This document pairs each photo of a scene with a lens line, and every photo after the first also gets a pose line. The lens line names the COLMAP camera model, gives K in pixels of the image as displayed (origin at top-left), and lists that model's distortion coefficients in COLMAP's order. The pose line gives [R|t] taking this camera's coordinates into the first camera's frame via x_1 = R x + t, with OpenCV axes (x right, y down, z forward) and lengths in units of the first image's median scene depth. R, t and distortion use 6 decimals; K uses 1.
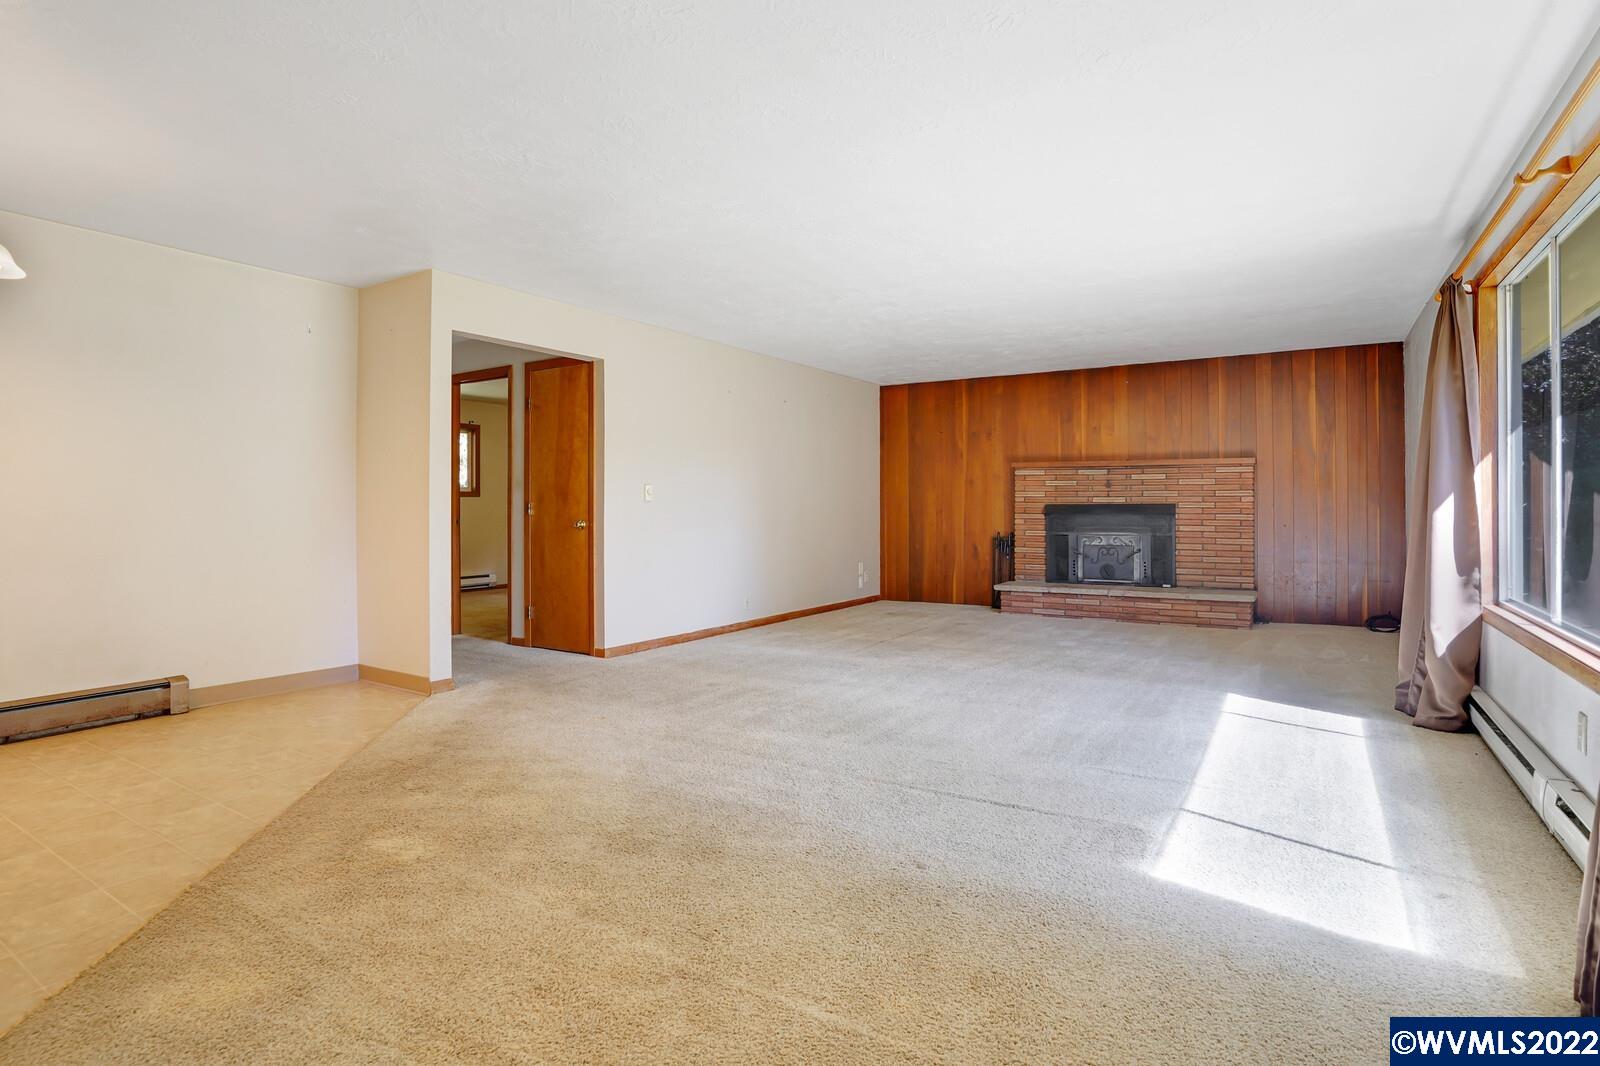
lens RADIAL K [[813.0, 0, 736.6], [0, 813.0, 506.9], [0, 0, 1]] dist [-0.053867, 0.000137]
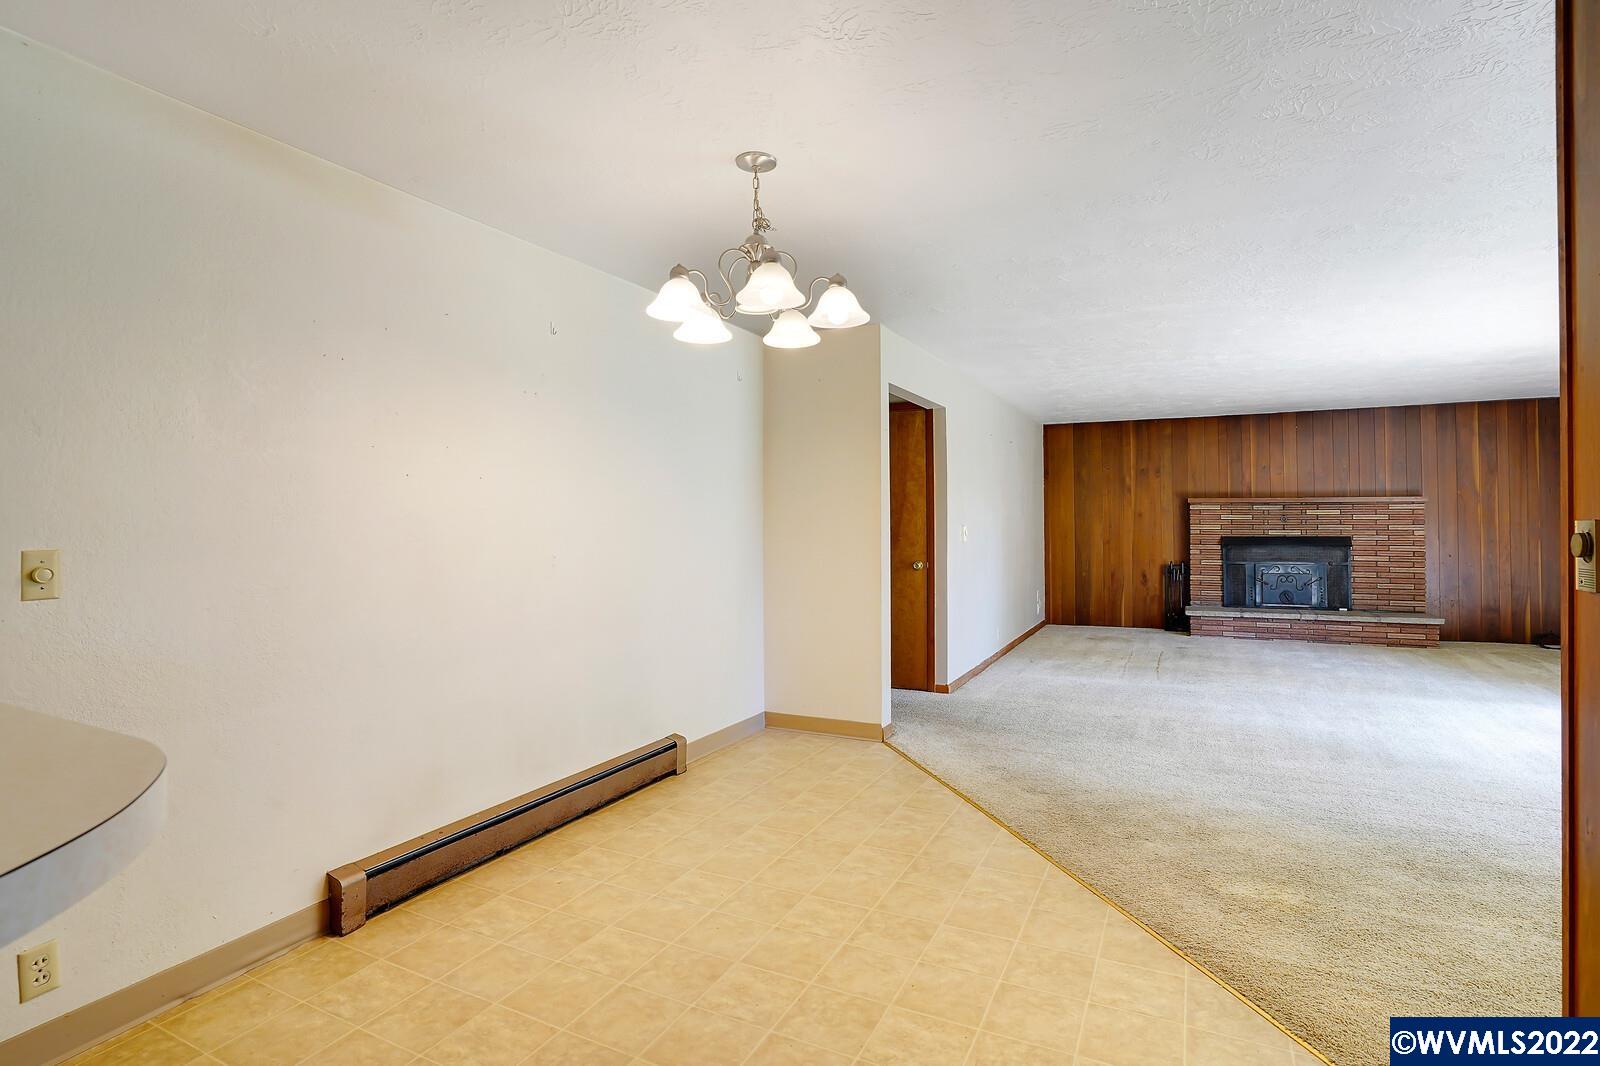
lens RADIAL K [[802.3, 0, 803.5], [0, 802.3, 518.8], [0, 0, 1]] dist [-0.000842, 0.000179]
pose [[0.987773, -0.002978, 0.155870, -0.370174], [0.003814, 0.999980, -0.005068, -0.024877], [-0.155851, 0.005601, 0.987765, 0.004374]]
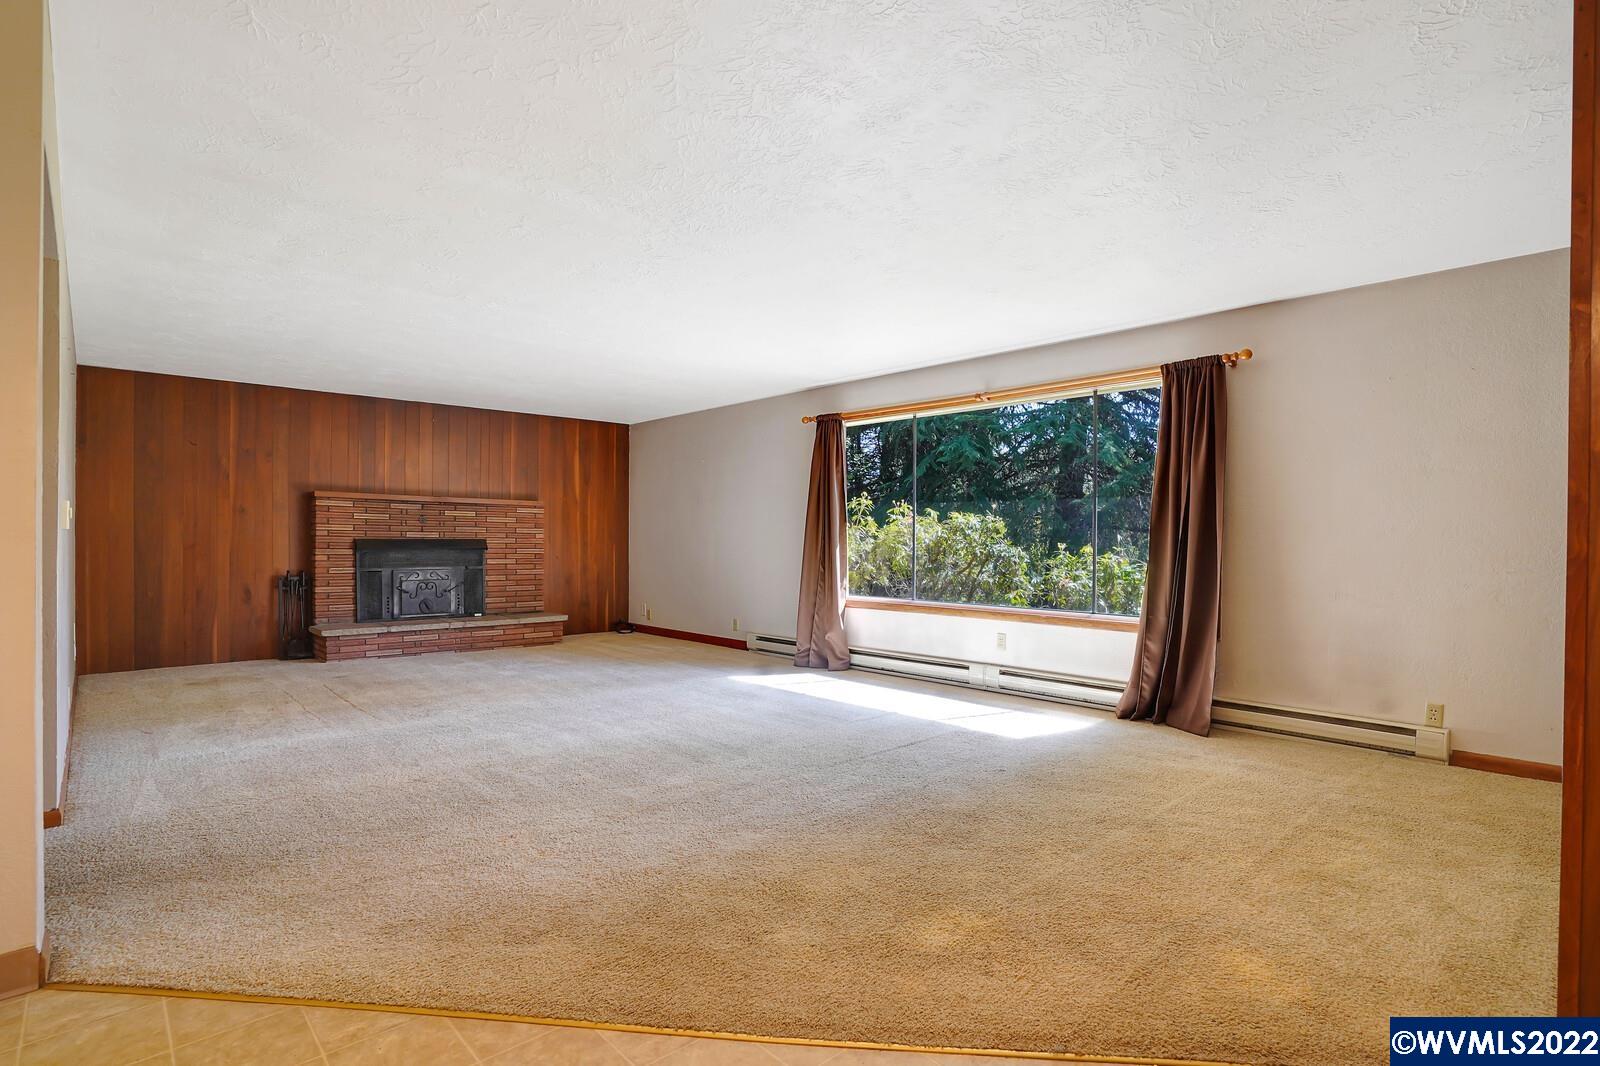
lens RADIAL K [[805.2, 0, 835.0], [0, 805.2, 544.5], [0, 0, 1]] dist [-0.078574, 0.031269]
pose [[0.205424, 0.000494, 0.978673, -0.400143], [-0.005702, 0.999984, 0.000692, -0.000230], [-0.978657, -0.005722, 0.205423, 0.291331]]
